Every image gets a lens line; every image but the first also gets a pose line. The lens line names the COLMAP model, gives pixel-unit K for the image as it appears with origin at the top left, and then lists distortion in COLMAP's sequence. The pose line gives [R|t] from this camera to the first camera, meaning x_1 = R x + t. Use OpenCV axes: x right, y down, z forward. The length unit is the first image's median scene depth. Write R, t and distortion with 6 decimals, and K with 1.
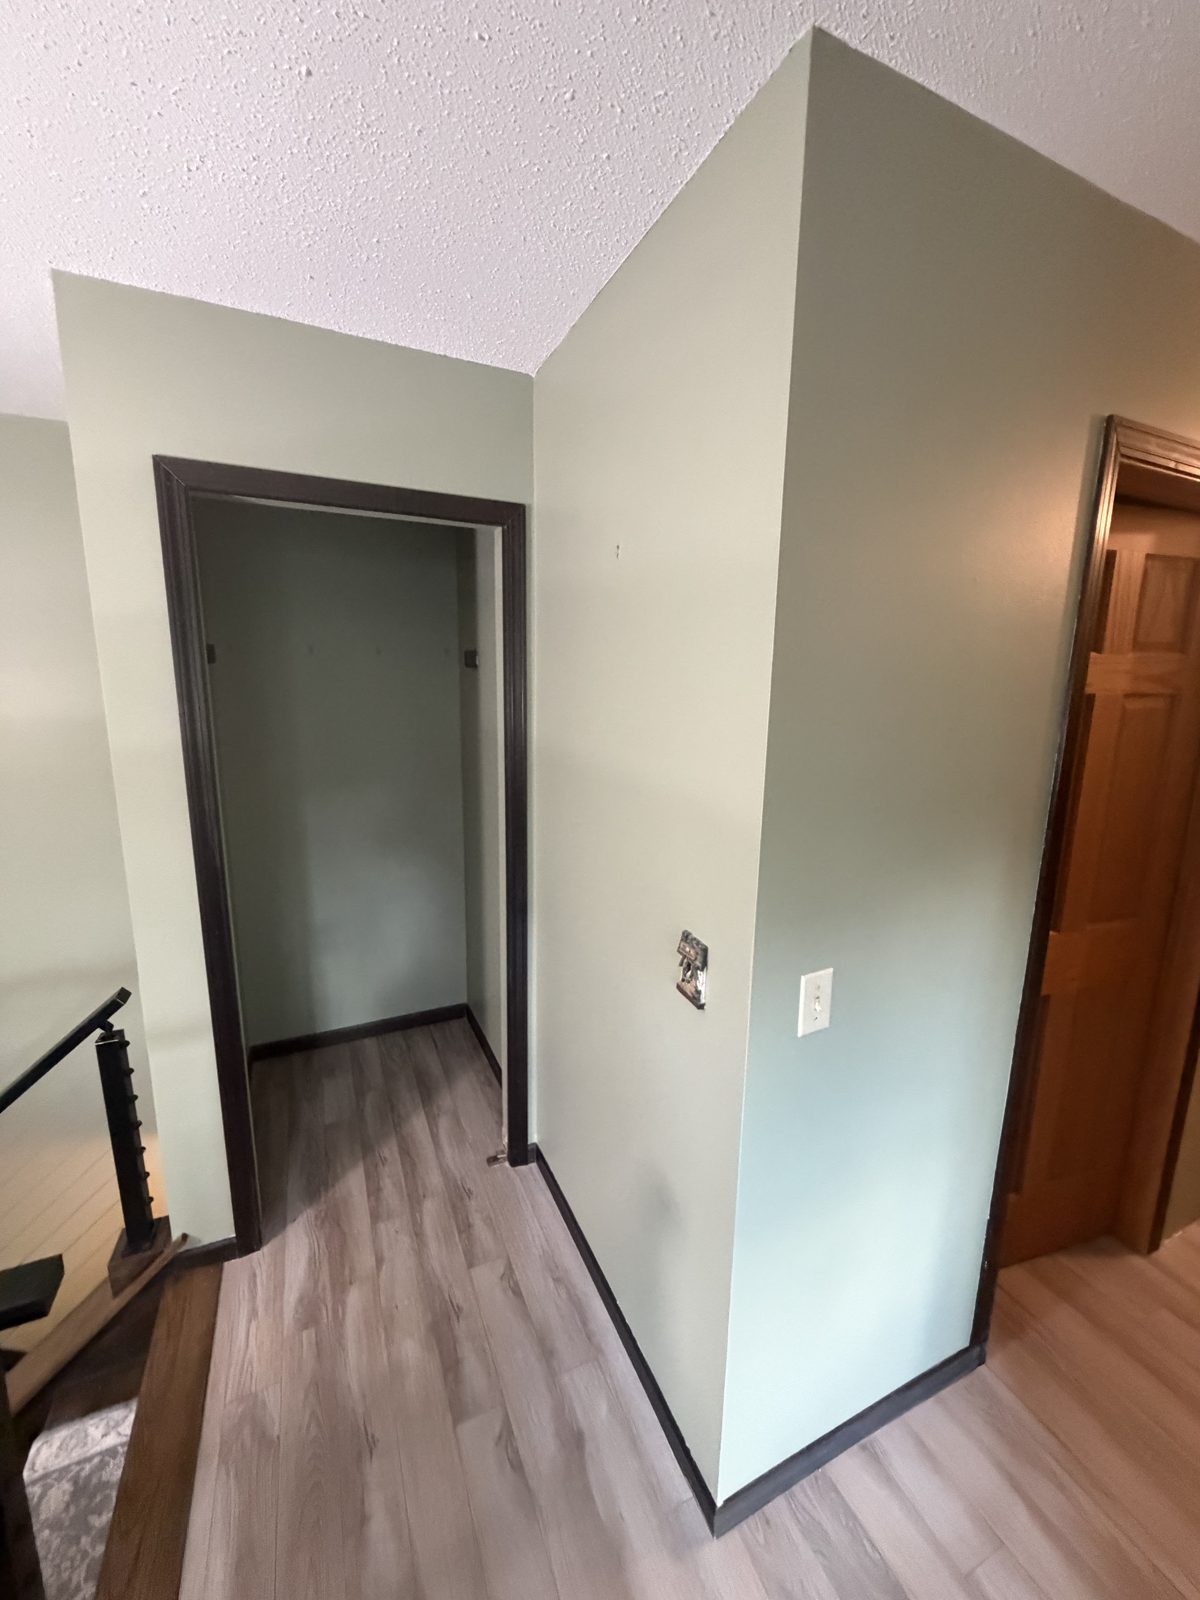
lens RADIAL K [[634.4, 0, 602.2], [0, 634.4, 792.3], [0, 0, 1]] dist [-0.002330, 0.000439]
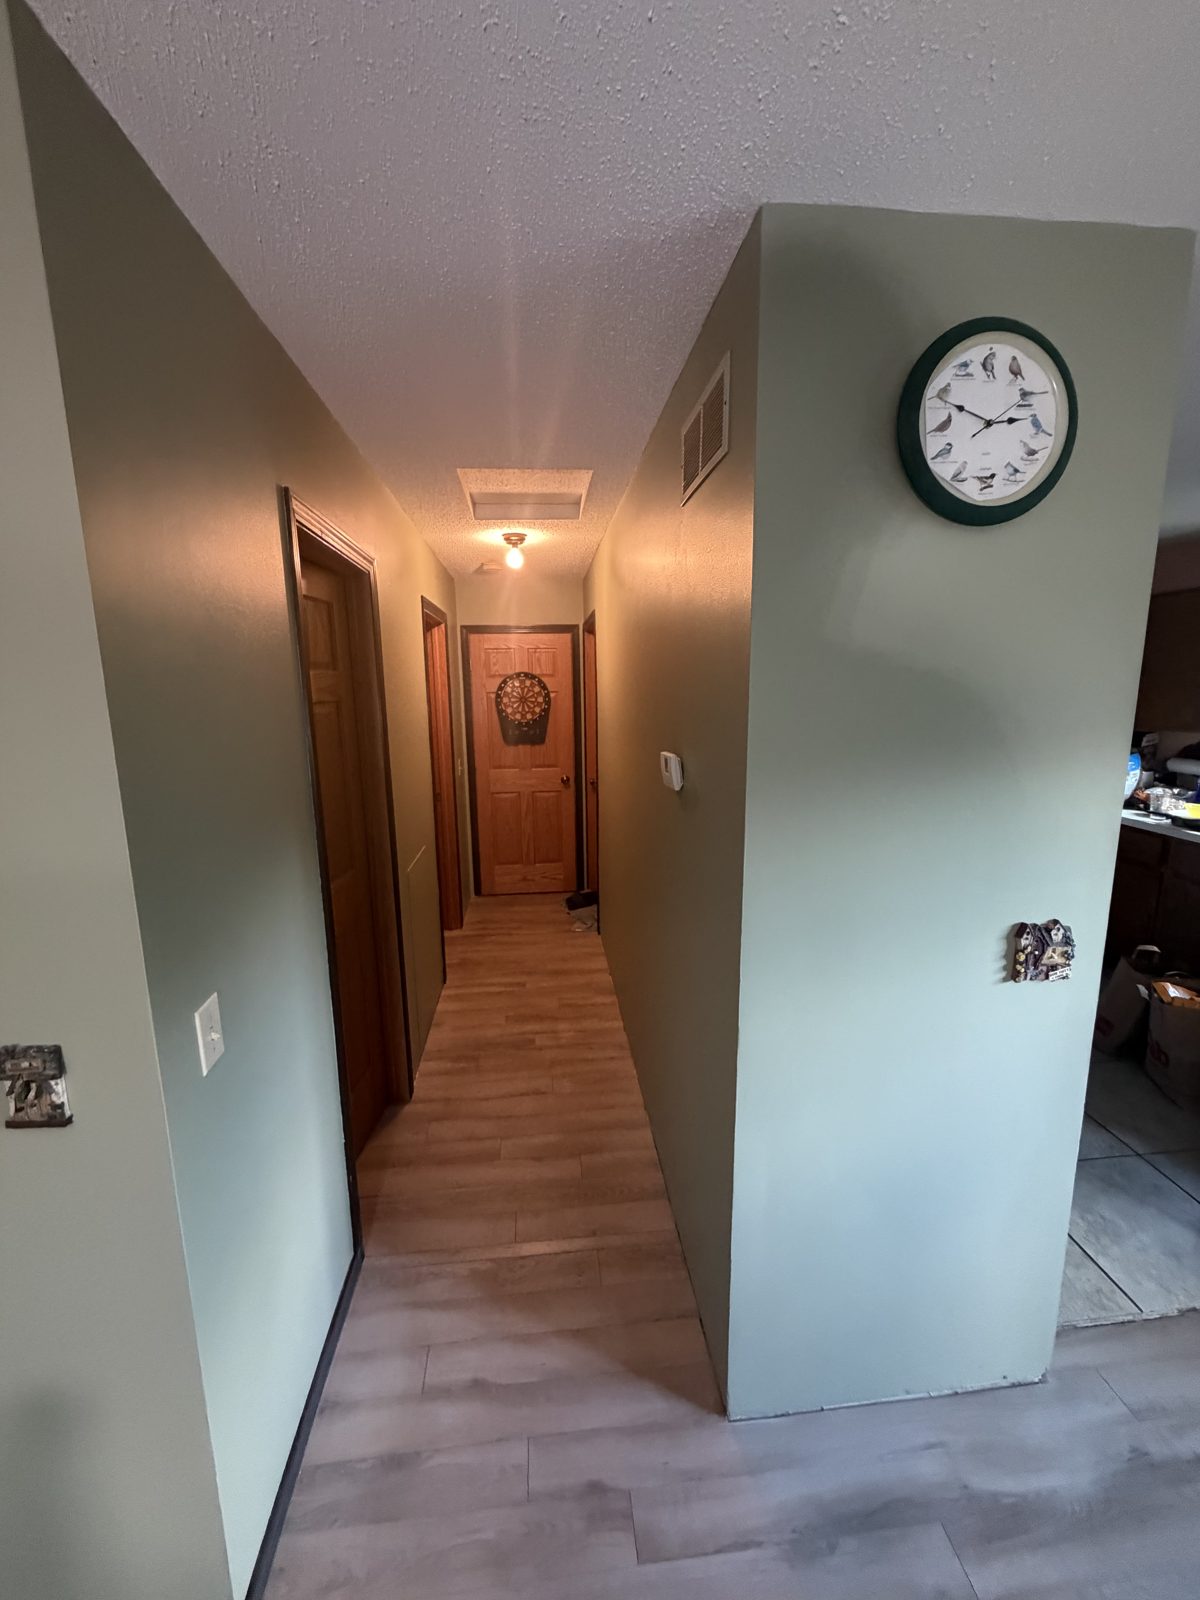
lens RADIAL K [[634.4, 0, 602.2], [0, 634.4, 792.3], [0, 0, 1]] dist [-0.002330, 0.000439]
pose [[0.319348, -0.180324, 0.930323, -0.275061], [0.192811, 0.973557, 0.122518, -0.028047], [-0.927815, 0.140250, 0.345672, 0.047566]]
